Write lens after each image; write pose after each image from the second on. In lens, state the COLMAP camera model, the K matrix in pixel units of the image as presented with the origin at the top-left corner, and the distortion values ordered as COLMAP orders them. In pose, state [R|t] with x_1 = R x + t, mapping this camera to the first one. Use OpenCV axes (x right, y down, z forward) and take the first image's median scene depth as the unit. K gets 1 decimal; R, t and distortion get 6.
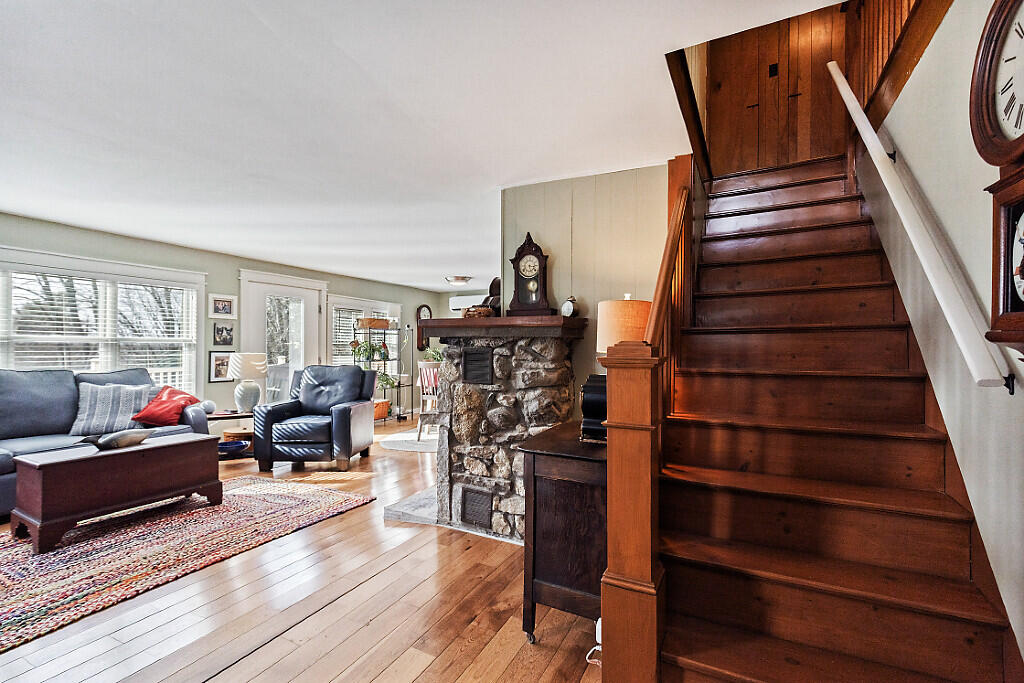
lens RADIAL K [[468.7, 0, 496.6], [0, 468.7, 338.8], [0, 0, 1]] dist [0.005190, 0.000181]
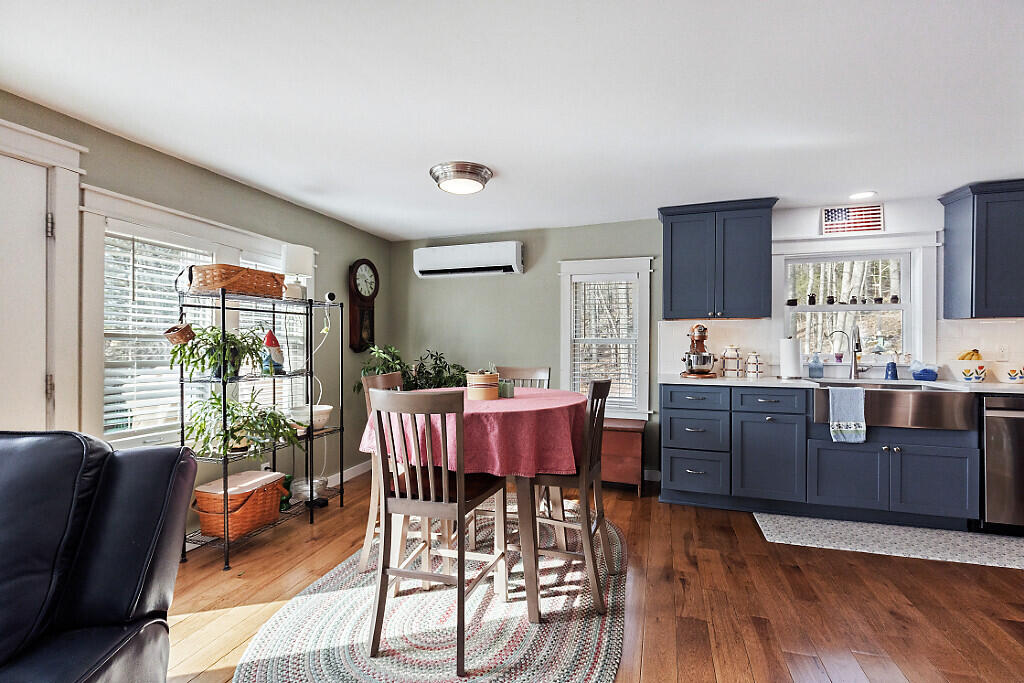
lens RADIAL K [[468.7, 0, 508.0], [0, 468.7, 342.3], [0, 0, 1]] dist [0.005190, 0.000181]
pose [[0.982406, 0.000335, 0.186758, -0.266139], [-0.001961, 0.999962, 0.008525, 0.029536], [-0.186748, -0.008741, 0.982369, 1.322915]]
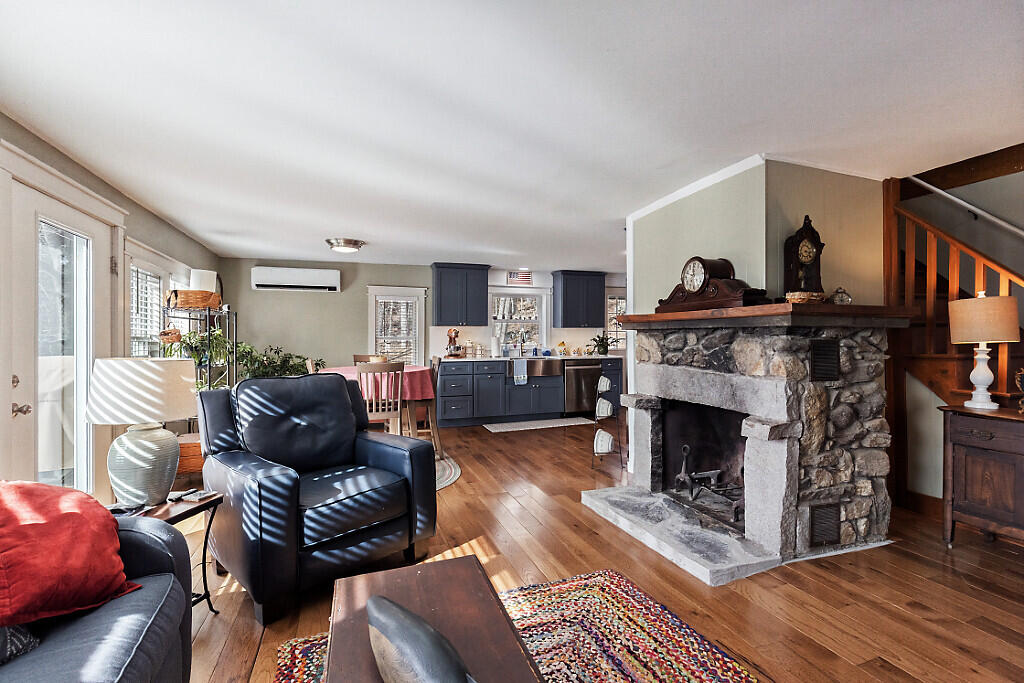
lens RADIAL K [[468.7, 0, 499.9], [0, 468.7, 336.4], [0, 0, 1]] dist [0.005190, 0.000181]
pose [[0.677842, -0.002466, 0.735203, -1.001081], [-0.005377, 0.999951, 0.008311, 0.008809], [-0.735188, -0.009587, 0.677796, 0.791836]]
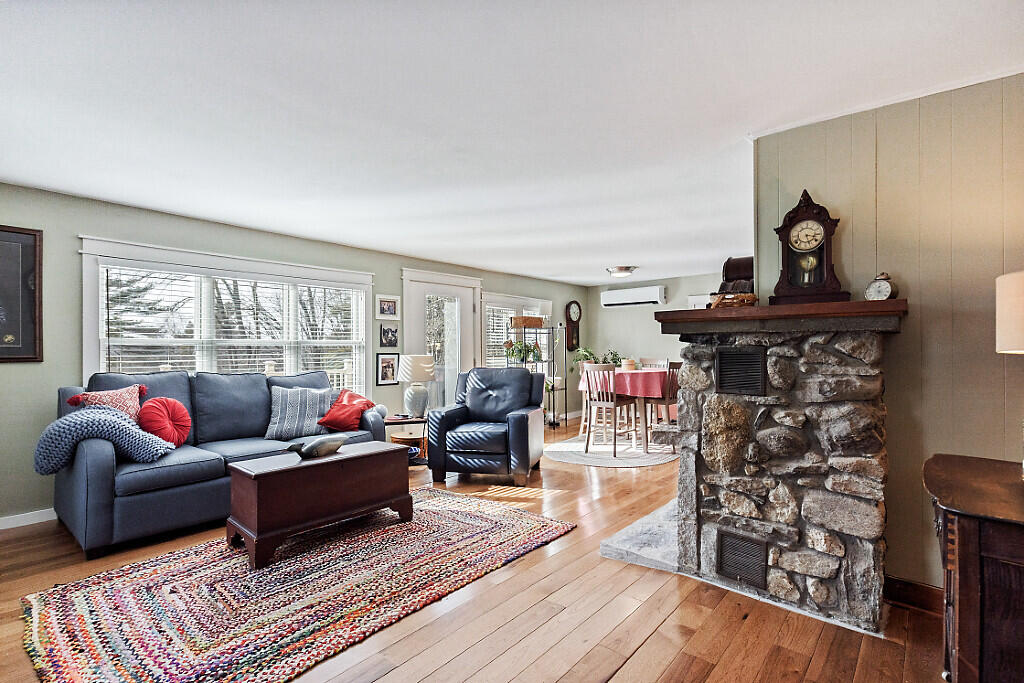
lens RADIAL K [[468.7, 0, 505.5], [0, 468.7, 345.7], [0, 0, 1]] dist [0.005190, 0.000181]
pose [[0.975278, -0.010180, -0.220748, -0.224478], [0.013430, 0.999822, 0.013226, 0.001708], [0.220574, -0.015863, 0.975241, 0.168219]]
